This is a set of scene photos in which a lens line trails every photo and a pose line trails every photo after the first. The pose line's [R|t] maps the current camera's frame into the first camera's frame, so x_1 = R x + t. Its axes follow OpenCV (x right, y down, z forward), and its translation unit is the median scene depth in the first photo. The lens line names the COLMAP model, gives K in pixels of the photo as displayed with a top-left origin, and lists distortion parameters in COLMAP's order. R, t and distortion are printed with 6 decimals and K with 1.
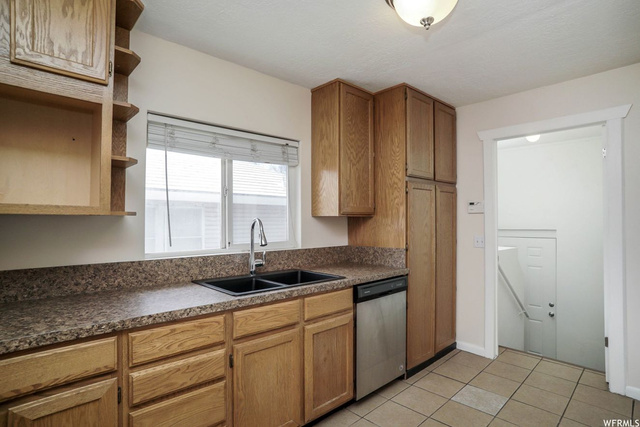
lens RADIAL K [[334.9, 0, 317.8], [0, 334.9, 215.4], [0, 0, 1]] dist [-0.075539, 0.044330]
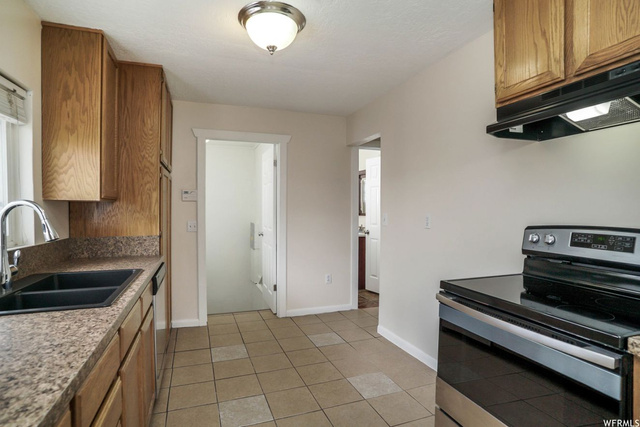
lens RADIAL K [[334.9, 0, 317.8], [0, 334.9, 215.4], [0, 0, 1]] dist [-0.075539, 0.044330]
pose [[0.408602, -0.012981, 0.912620, -0.429606], [-0.017158, 0.999613, 0.021901, 0.011091], [-0.912551, -0.024607, 0.408221, 0.173522]]
